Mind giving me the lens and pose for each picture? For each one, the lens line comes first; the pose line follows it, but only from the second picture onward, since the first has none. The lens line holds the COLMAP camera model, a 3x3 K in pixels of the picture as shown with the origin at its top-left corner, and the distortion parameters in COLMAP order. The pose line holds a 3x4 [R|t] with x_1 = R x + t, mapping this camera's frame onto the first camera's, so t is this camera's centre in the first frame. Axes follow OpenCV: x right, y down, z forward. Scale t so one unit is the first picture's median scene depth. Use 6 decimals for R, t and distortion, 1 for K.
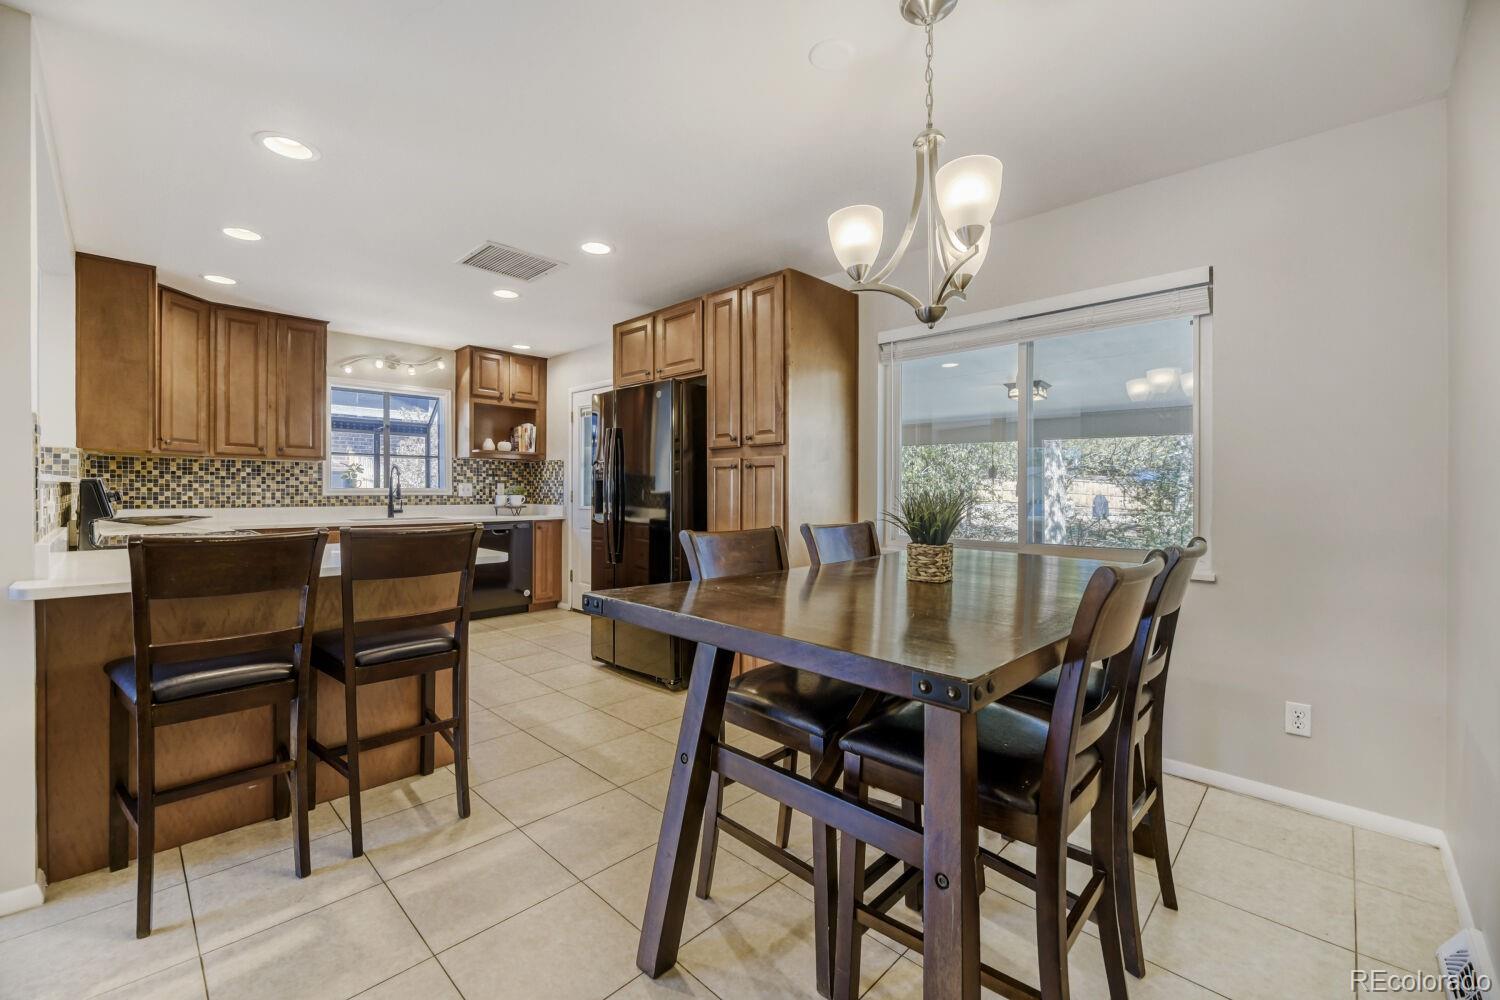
lens RADIAL K [[608.4, 0, 739.1], [0, 608.4, 487.6], [0, 0, 1]] dist [0.008847, -0.001544]
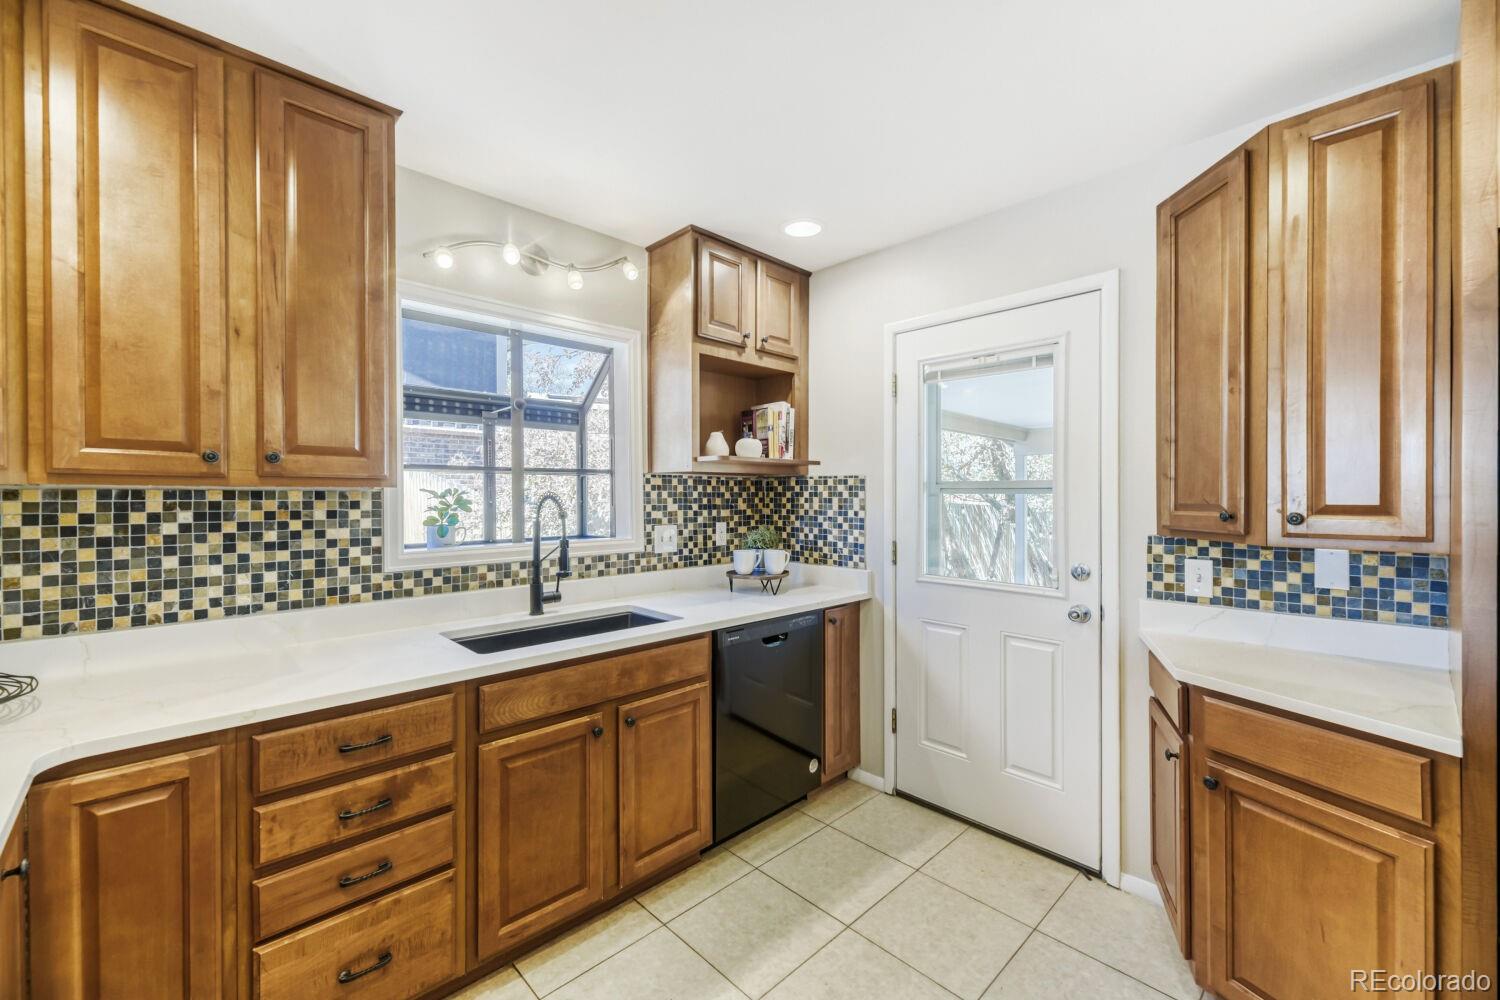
lens RADIAL K [[608.4, 0, 753.2], [0, 608.4, 495.8], [0, 0, 1]] dist [0.008847, -0.001544]
pose [[0.999727, -0.007604, -0.022087, -0.444674], [0.007660, 0.999968, 0.002459, -0.037814], [0.022068, -0.002628, 0.999753, 0.625088]]
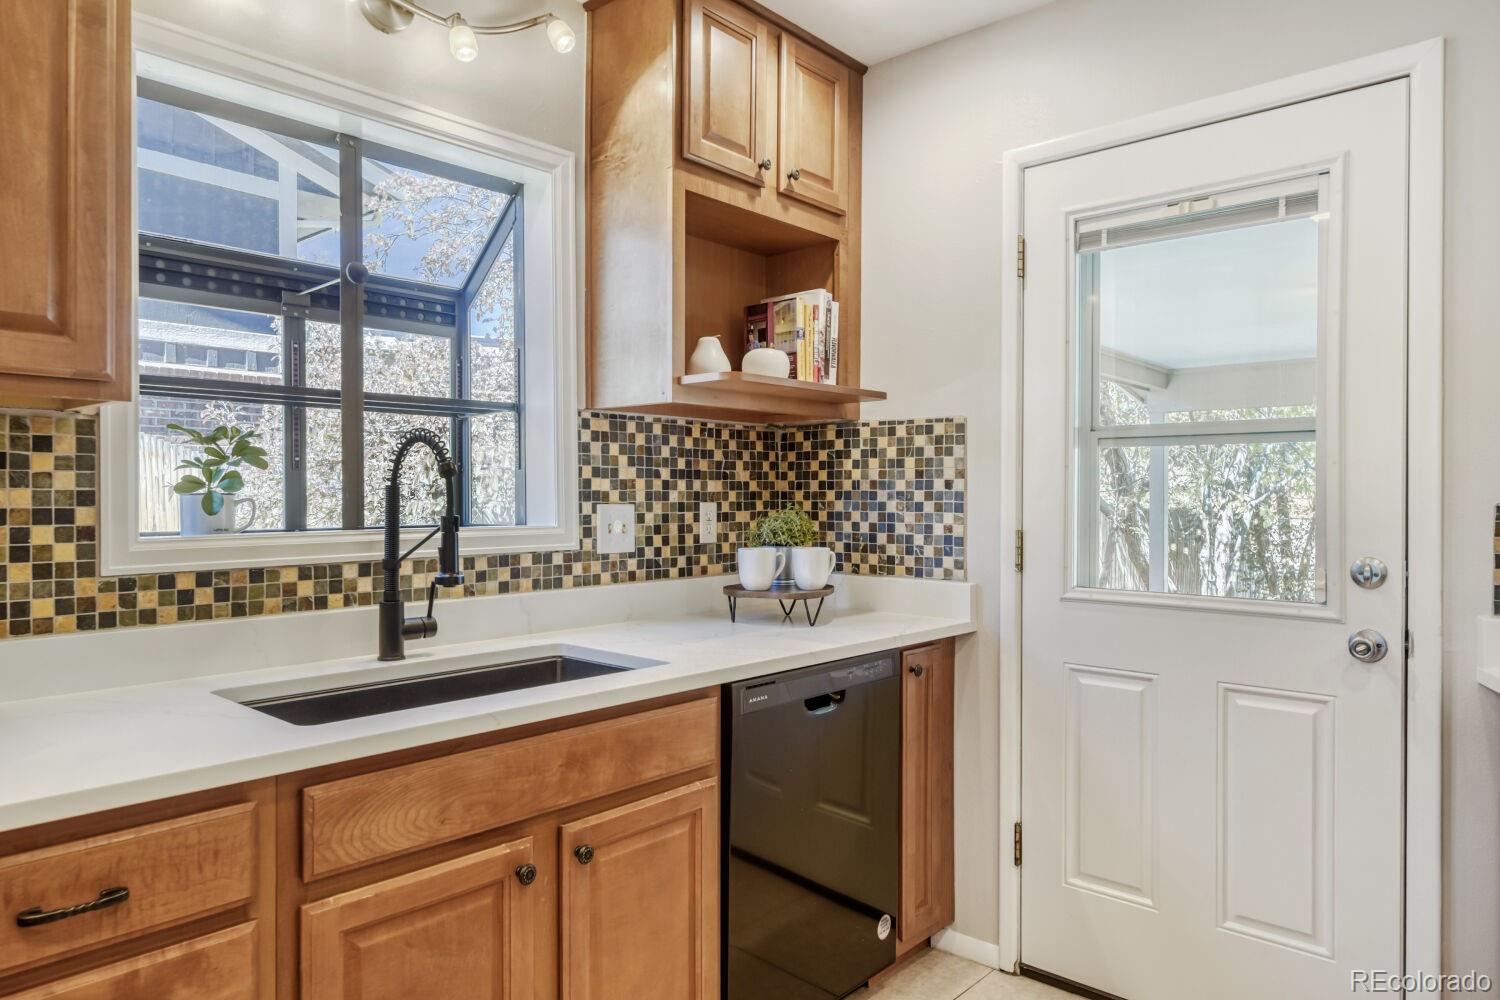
lens RADIAL K [[973.8, 0, 754.5], [0, 973.8, 491.2], [0, 0, 1]] dist [0.006010, -0.003713]
pose [[0.999077, -0.007297, 0.042332, -0.489267], [0.007375, 0.999971, -0.001674, -0.014300], [-0.042318, 0.001984, 0.999102, 0.681238]]
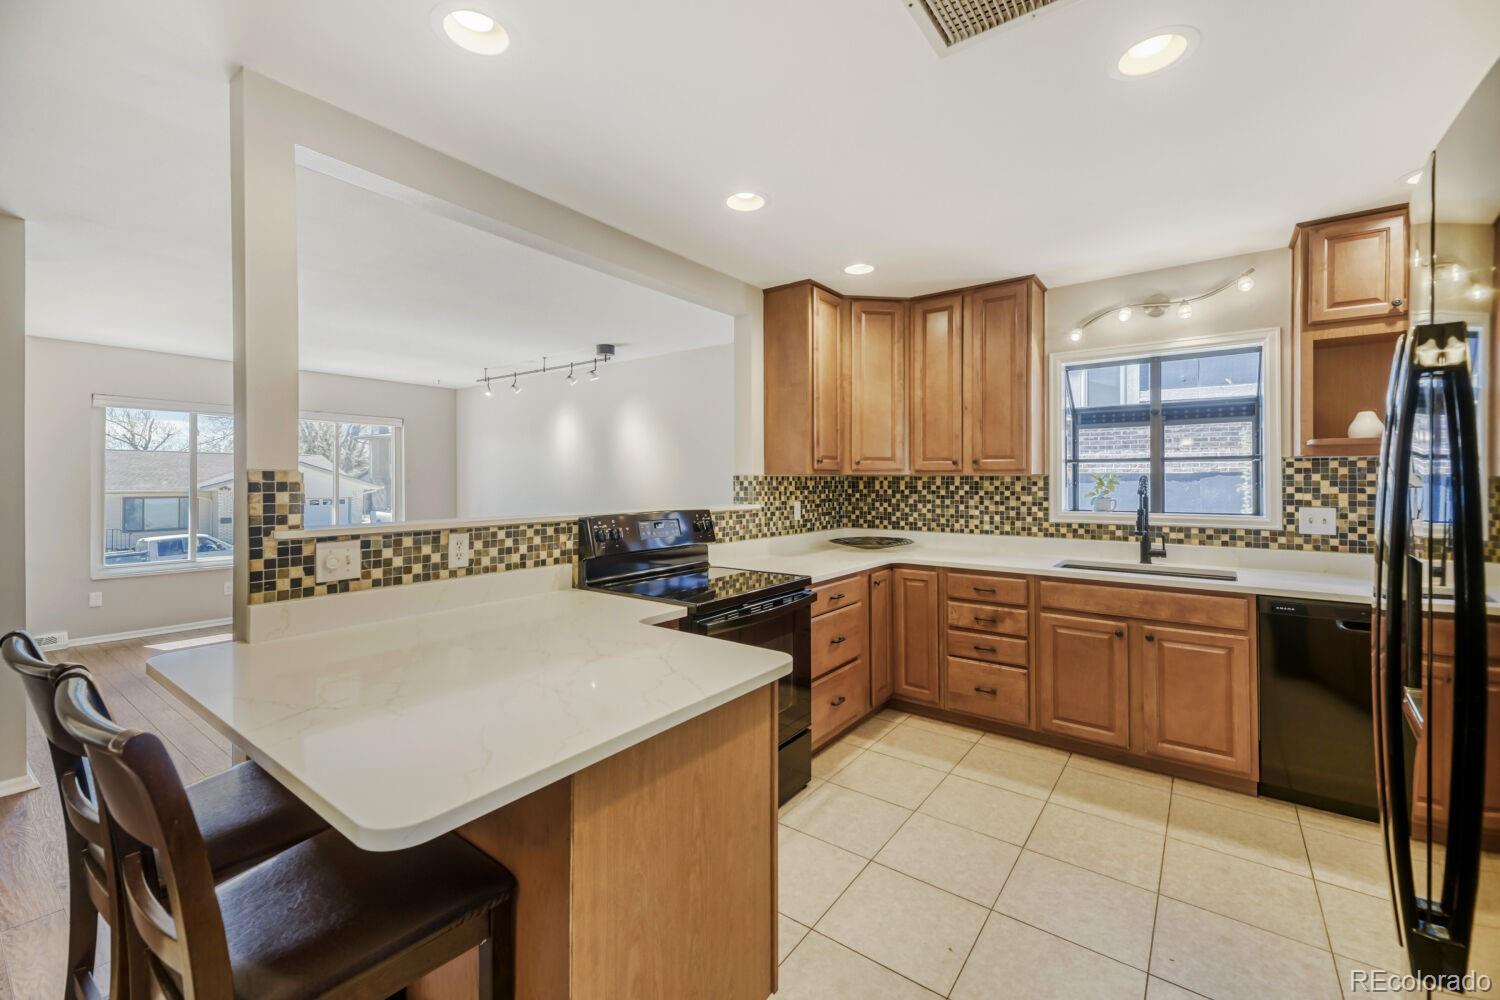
lens RADIAL K [[608.4, 0, 754.3], [0, 608.4, 485.5], [0, 0, 1]] dist [0.008847, -0.001544]
pose [[0.137314, 0.001377, -0.990527, -0.026512], [0.003102, 0.999994, 0.001820, -0.032931], [0.990523, -0.003323, 0.137309, 0.581226]]
